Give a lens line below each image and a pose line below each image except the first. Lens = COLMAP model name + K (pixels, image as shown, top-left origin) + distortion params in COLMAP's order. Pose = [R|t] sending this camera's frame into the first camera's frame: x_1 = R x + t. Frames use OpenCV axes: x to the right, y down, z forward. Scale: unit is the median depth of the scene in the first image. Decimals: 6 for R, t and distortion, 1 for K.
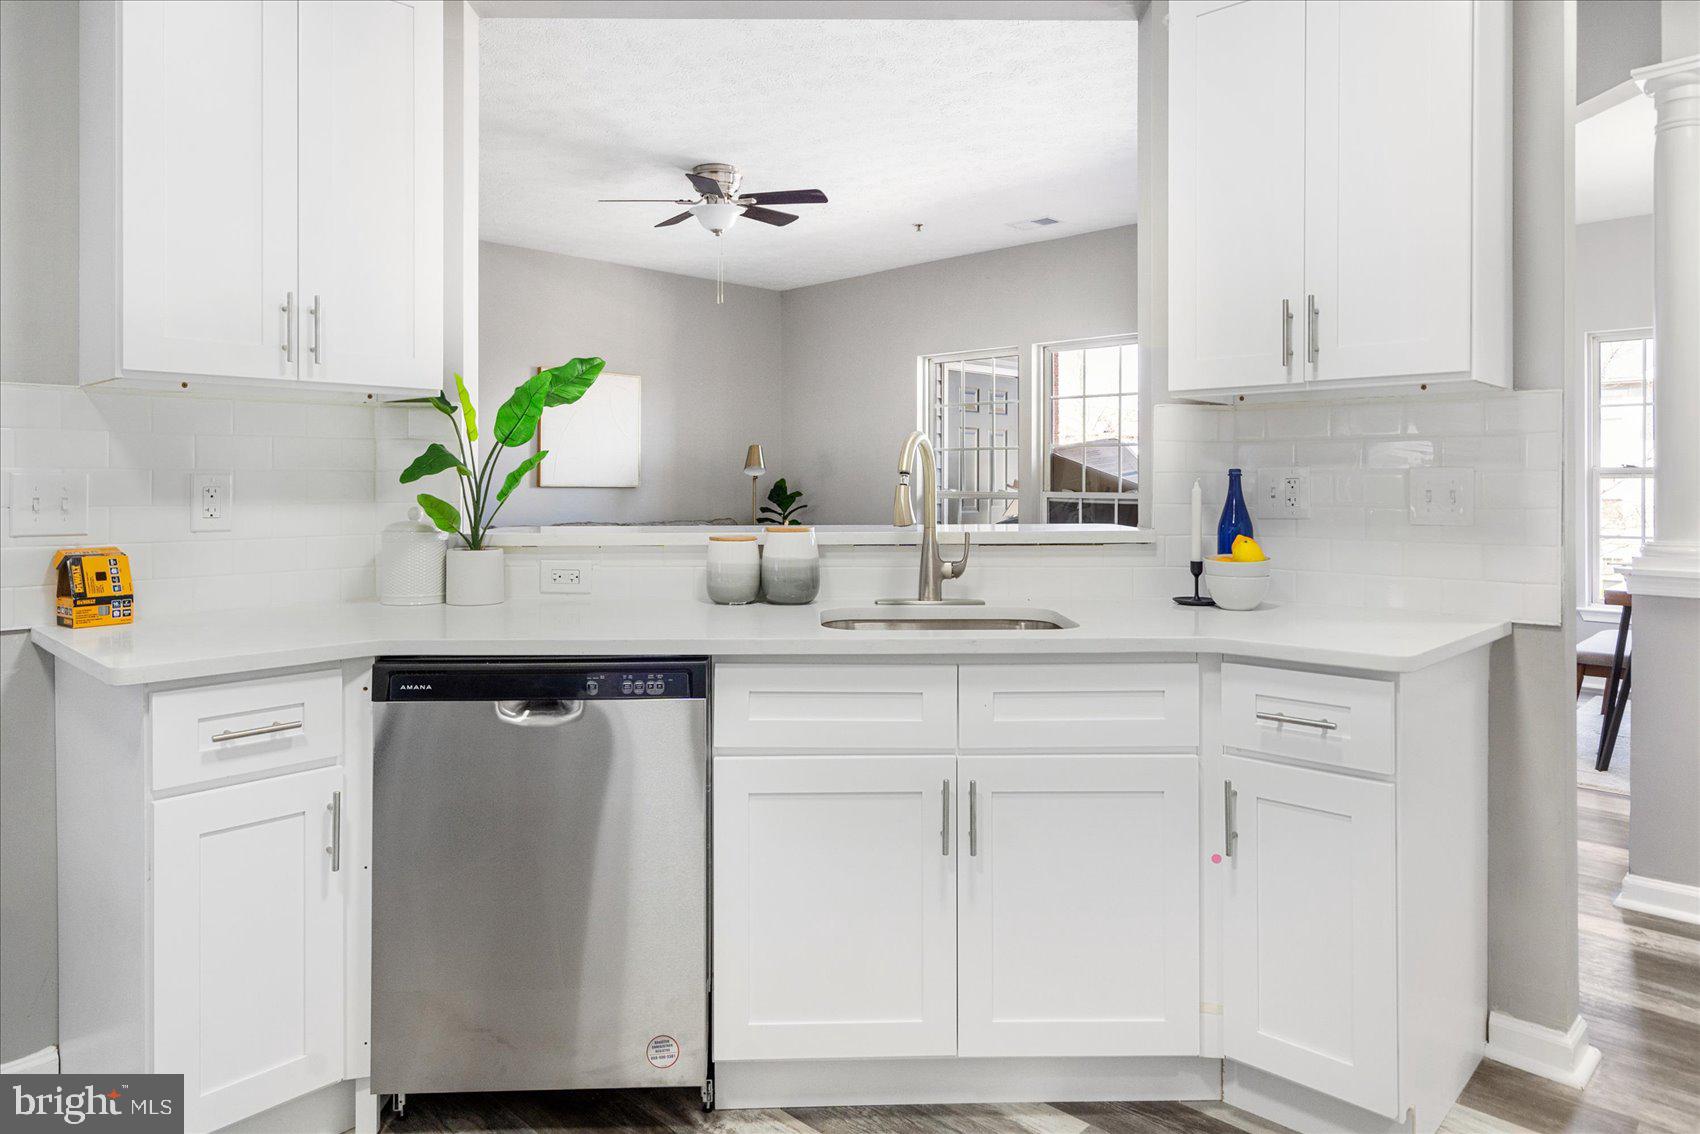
lens RADIAL K [[1048.0, 0, 840.6], [0, 1048.0, 474.3], [0, 0, 1]] dist [0.012310, -0.007879]
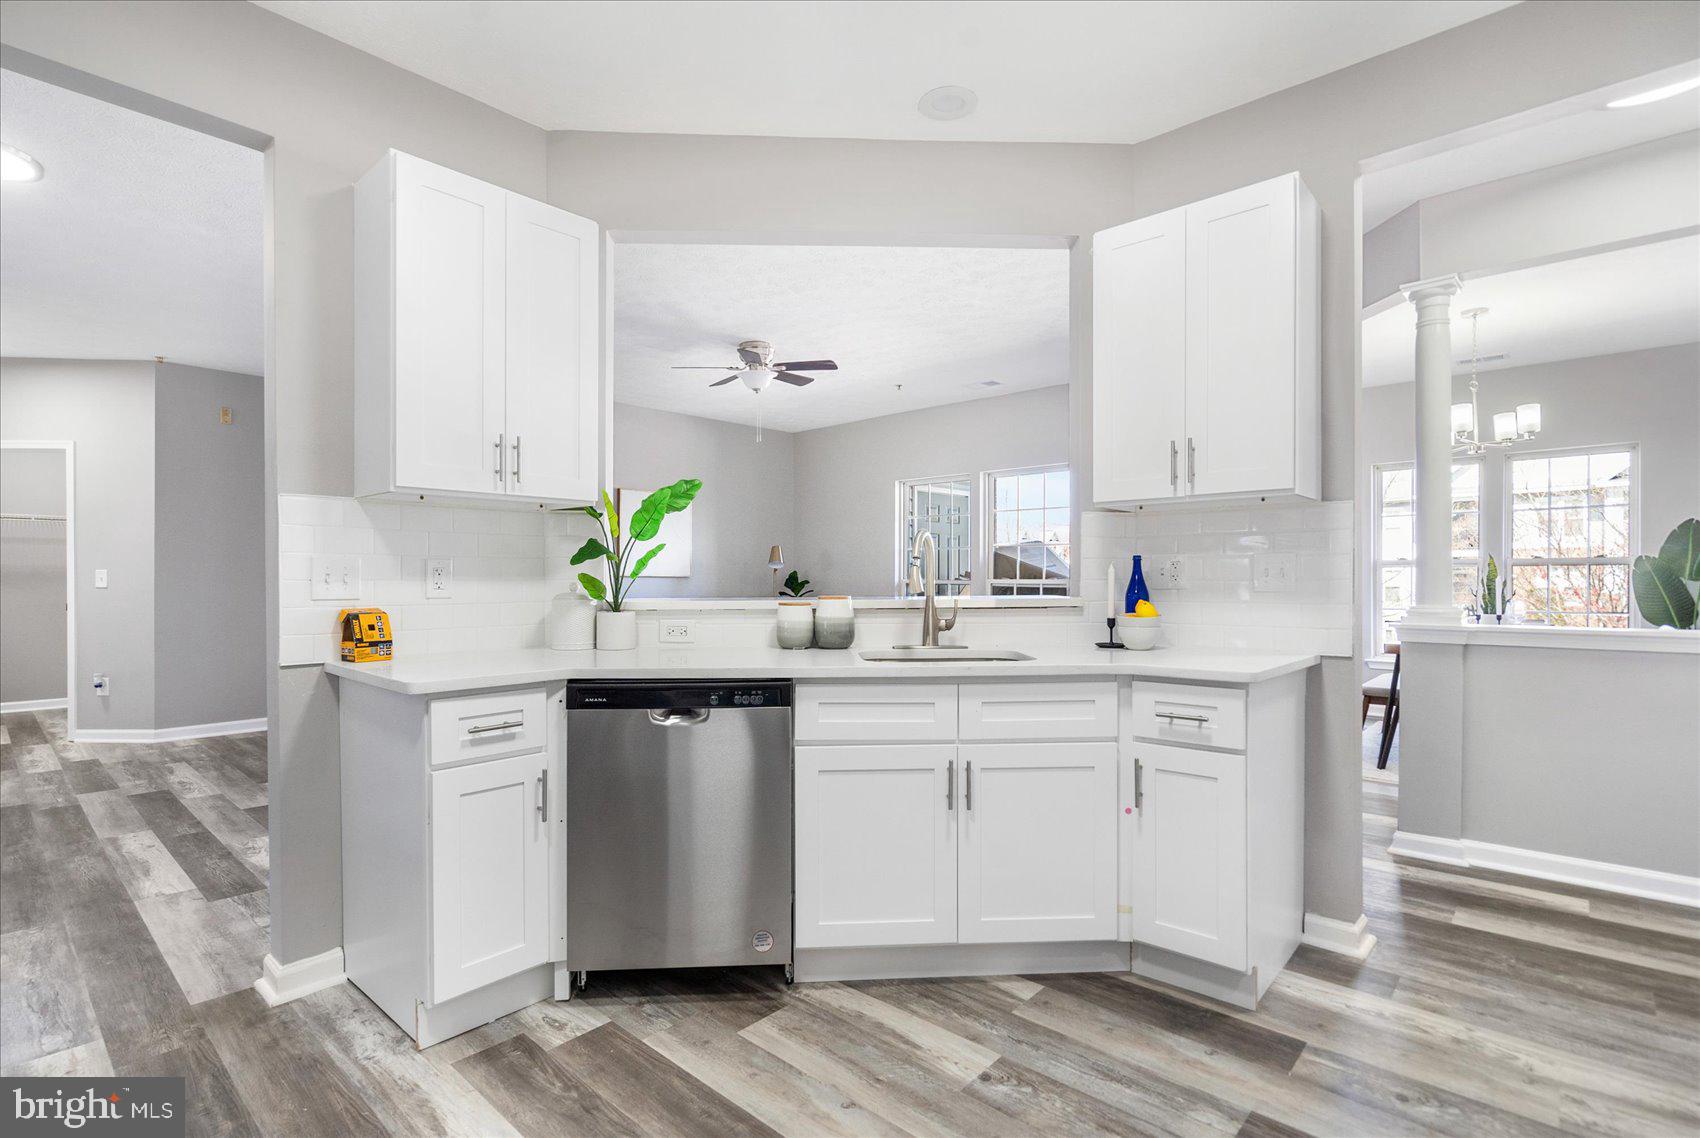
lens RADIAL K [[786.5, 0, 845.8], [0, 786.5, 573.3], [0, 0, 1]] dist [-0.004747, 0.000855]
pose [[0.999707, -0.000824, 0.024185, -0.068296], [0.000738, 0.999993, 0.003538, 0.017772], [-0.024188, -0.003519, 0.999701, -0.107091]]
